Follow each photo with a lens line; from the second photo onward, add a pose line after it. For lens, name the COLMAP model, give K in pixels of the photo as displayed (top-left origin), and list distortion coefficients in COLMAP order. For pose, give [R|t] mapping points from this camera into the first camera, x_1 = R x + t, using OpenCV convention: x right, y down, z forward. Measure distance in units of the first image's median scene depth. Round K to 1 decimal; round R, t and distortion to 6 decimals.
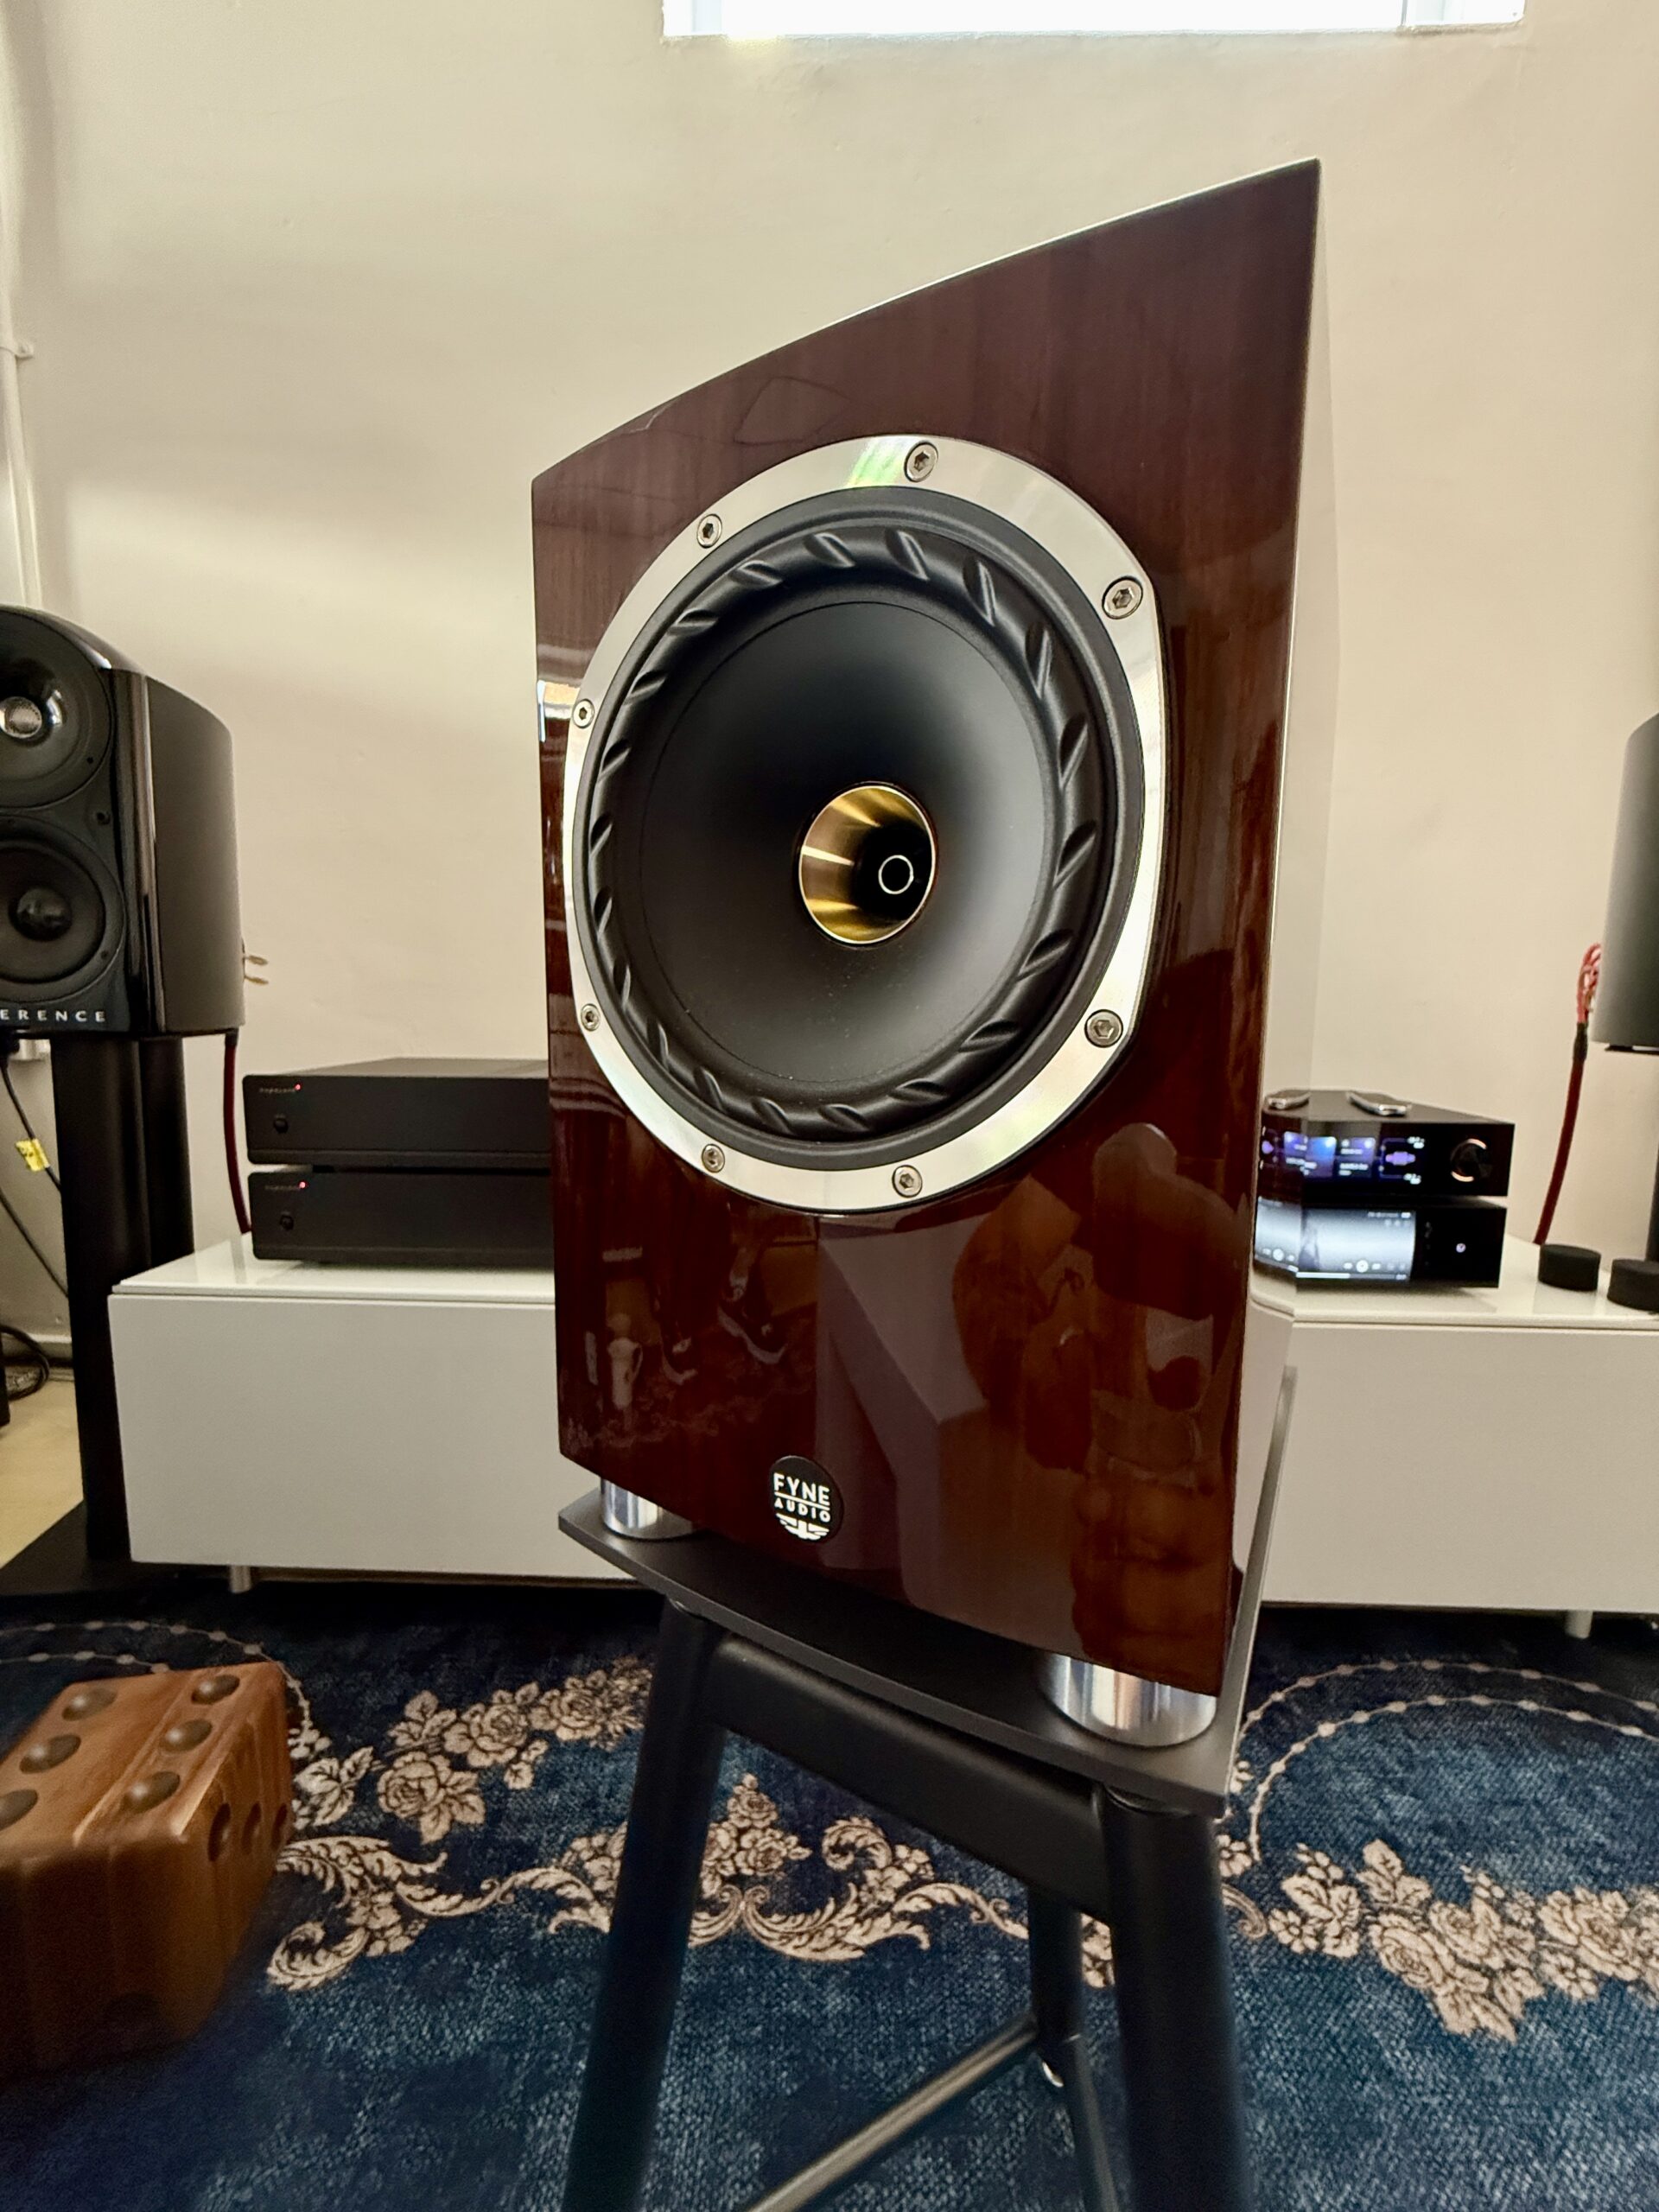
lens RADIAL K [[903.2, 0, 833.6], [0, 903.2, 1107.9], [0, 0, 1]] dist [0.007077, 0.000368]
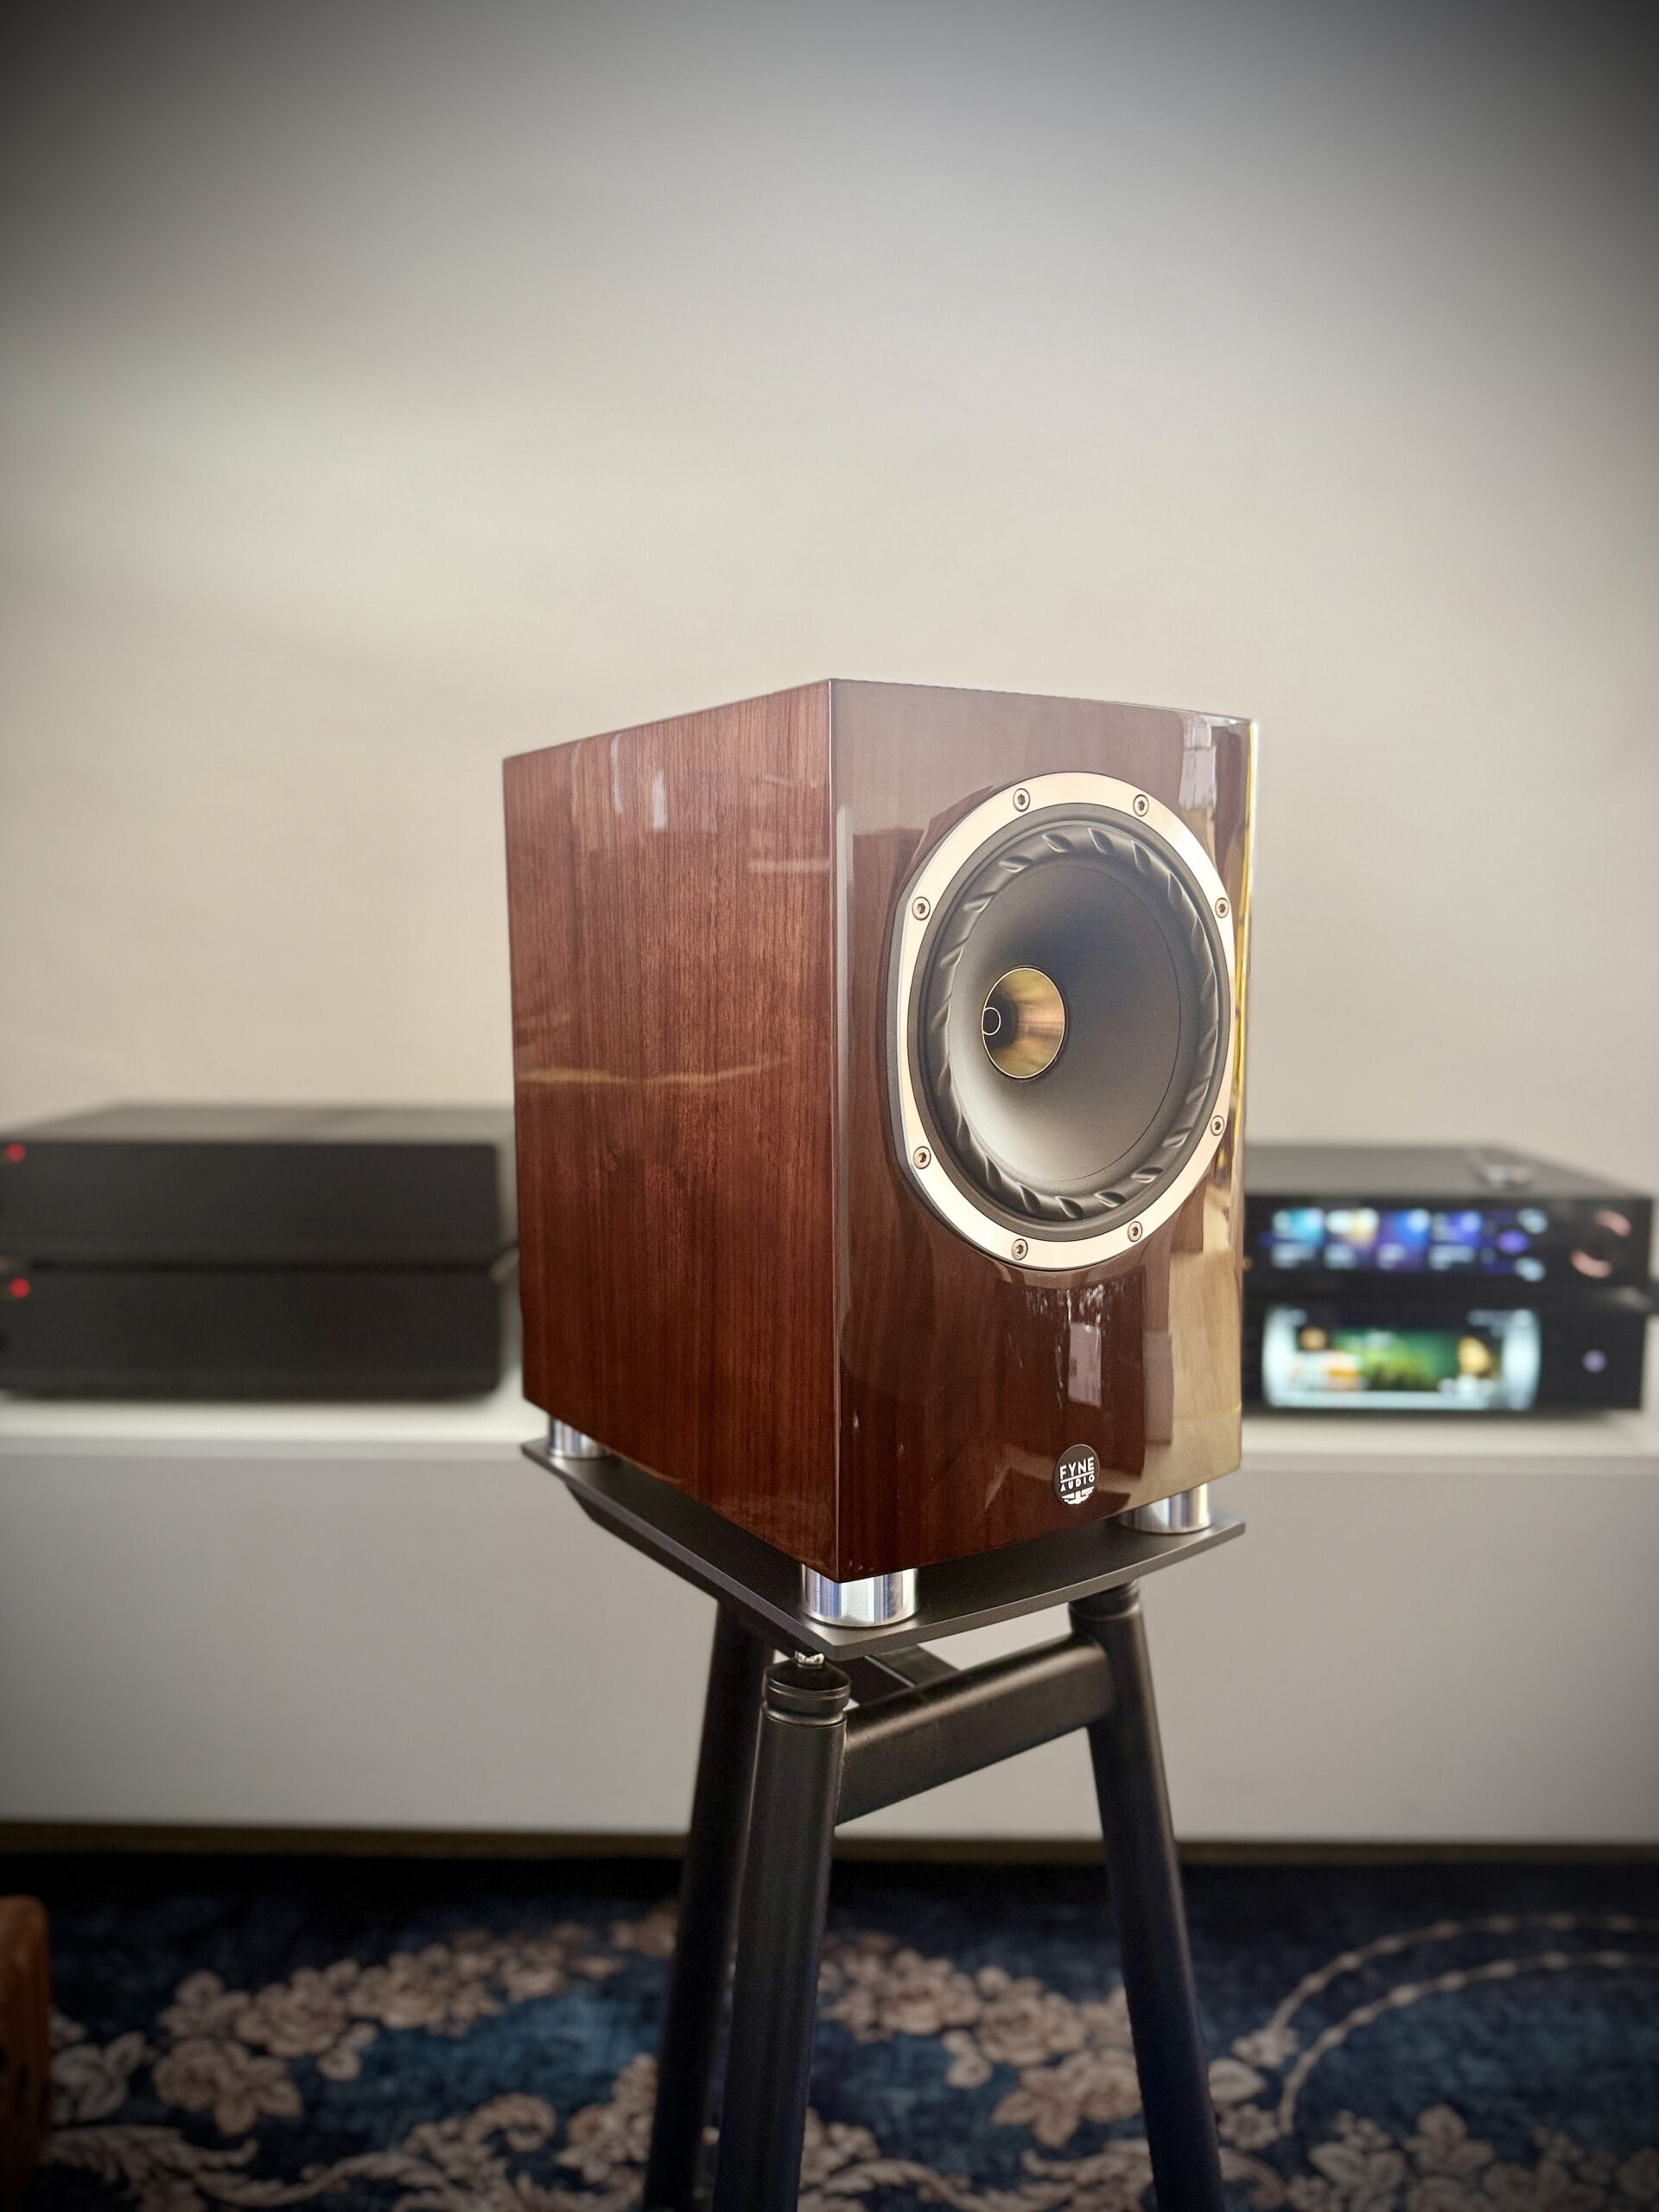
lens RADIAL K [[1625.4, 0, 829.5], [0, 1625.4, 1106.0], [0, 0, 1]] dist [-0.001834, -0.004040]
pose [[0.999650, -0.005140, 0.025964, 0.036115], [0.005833, 0.999627, -0.026665, -0.031014], [-0.025817, 0.026807, 0.999307, -0.431651]]
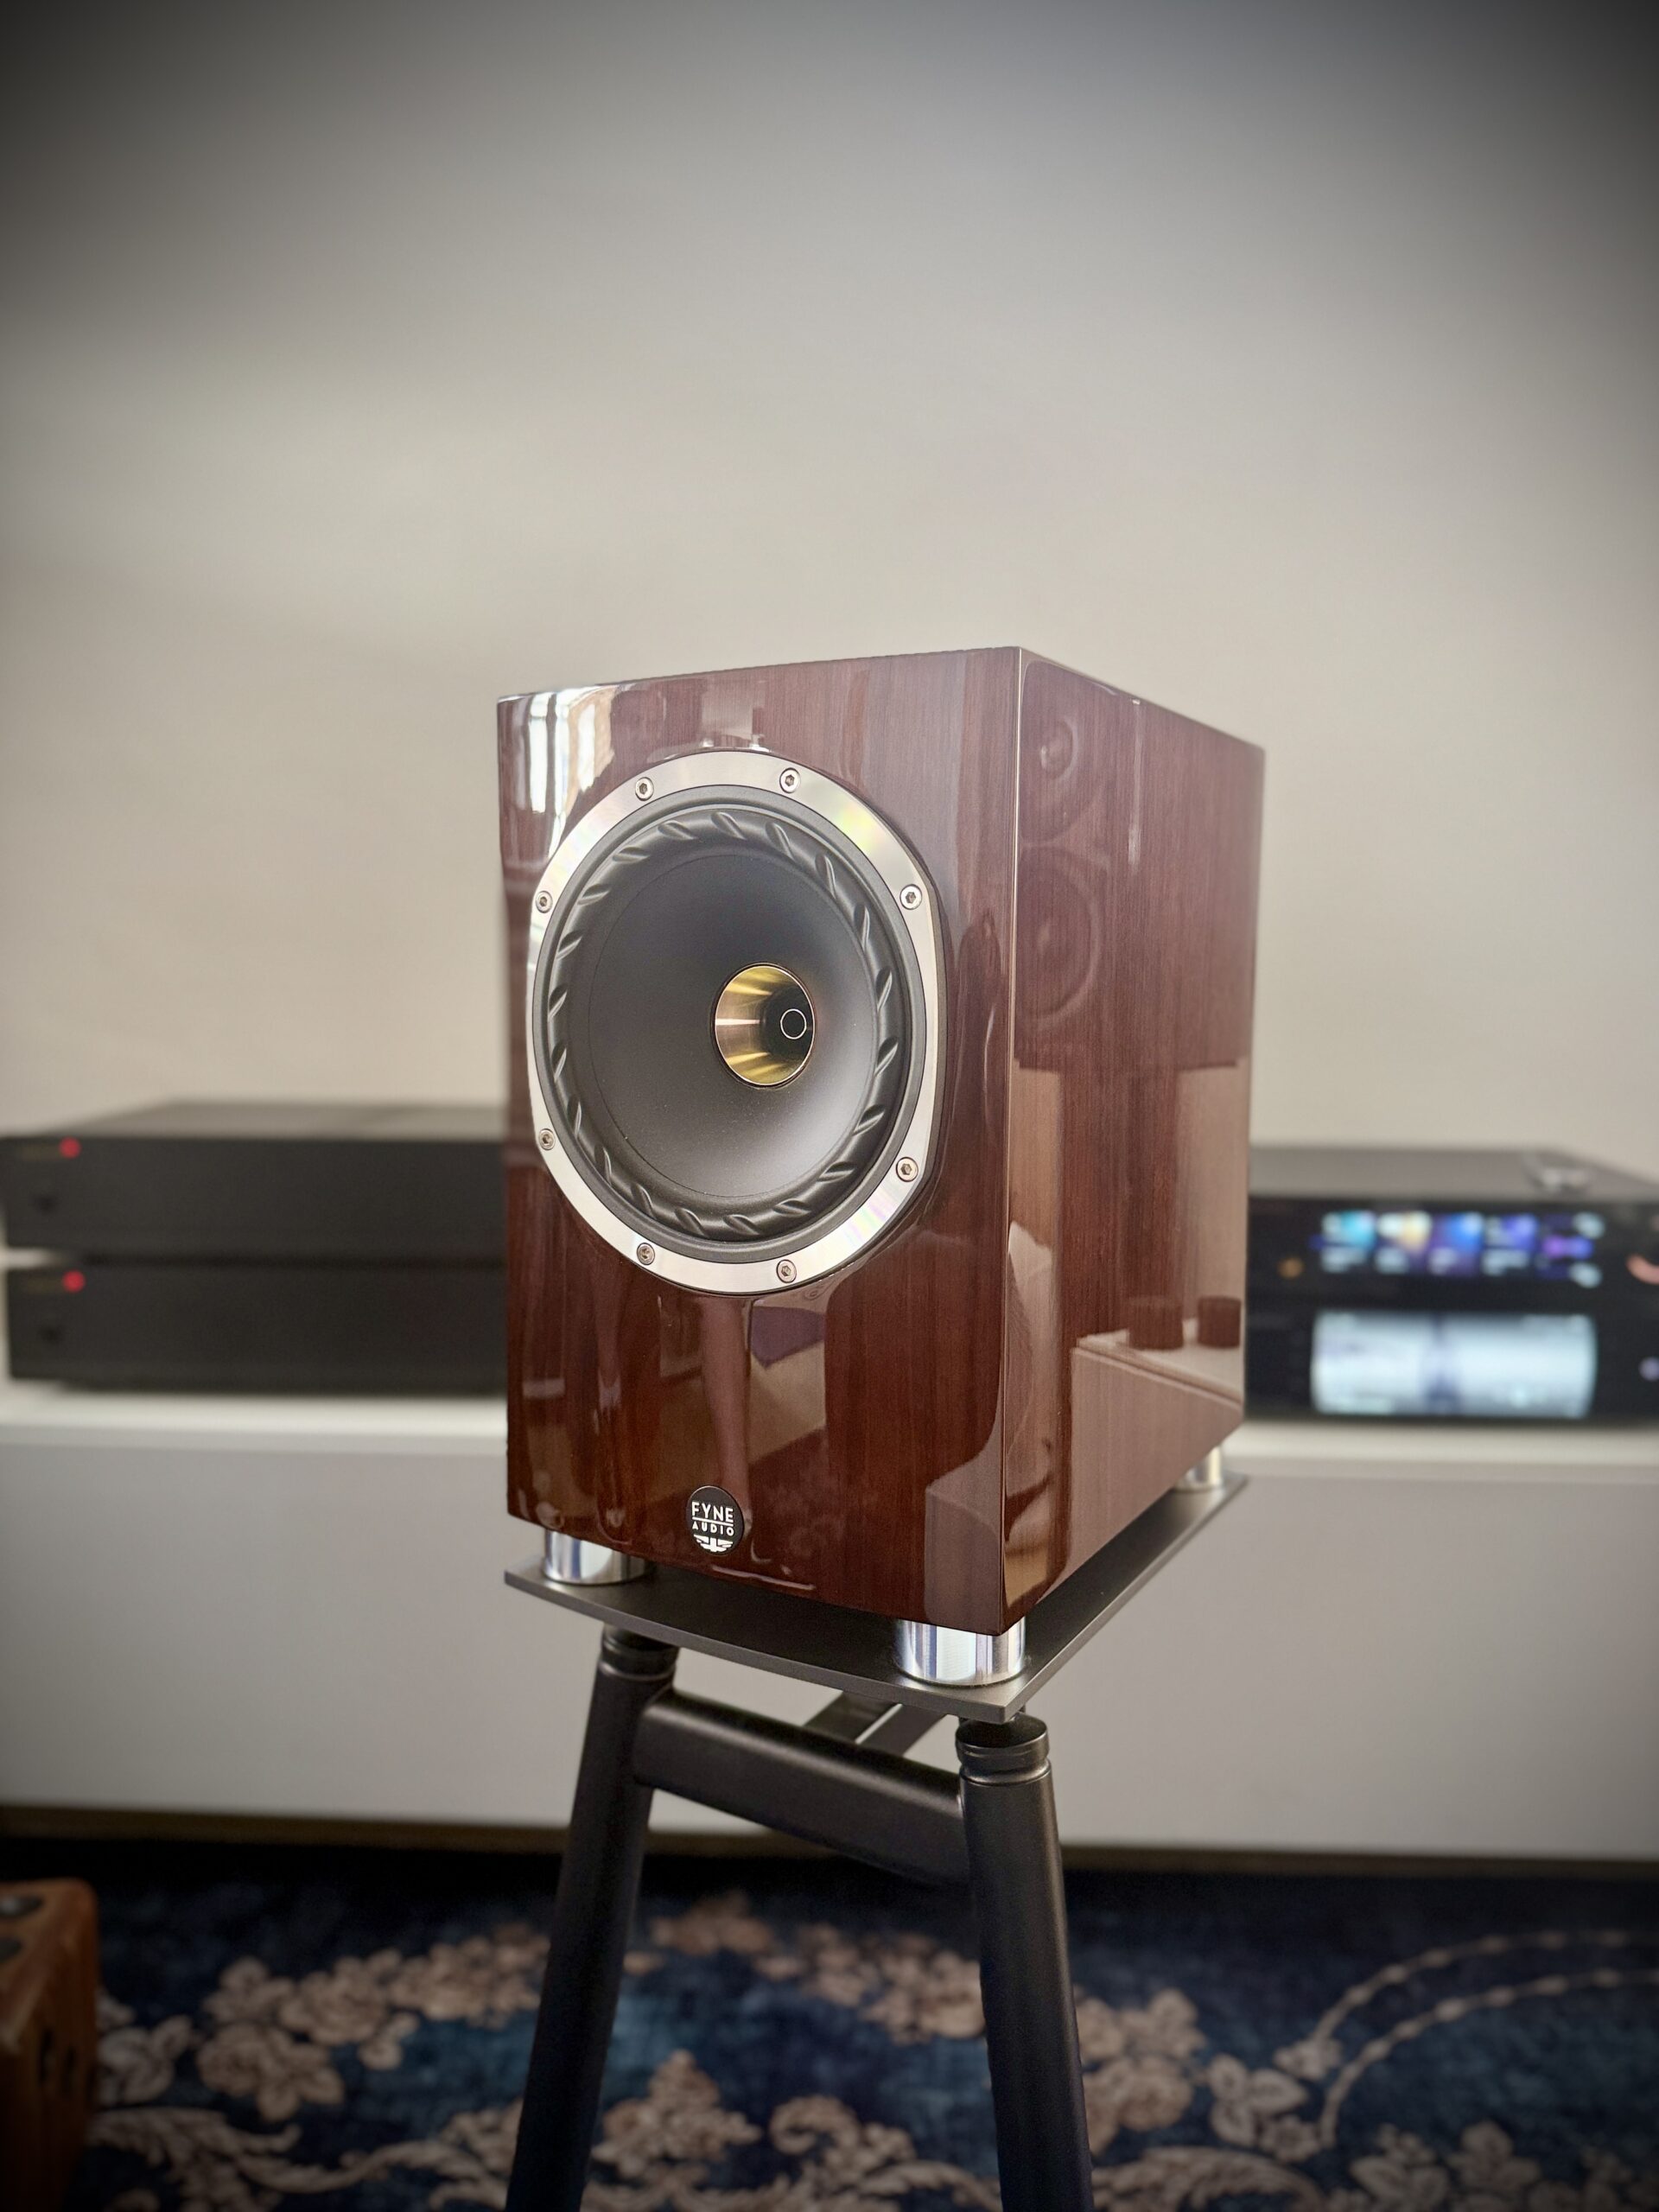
lens RADIAL K [[1630.2, 0, 829.5], [0, 1630.2, 1106.0], [0, 0, 1]] dist [-0.006657, -0.000404]
pose [[0.999968, -0.000393, -0.007992, 0.048496], [0.000181, 0.999650, -0.026467, -0.030687], [0.008000, 0.026465, 0.999618, -0.431825]]
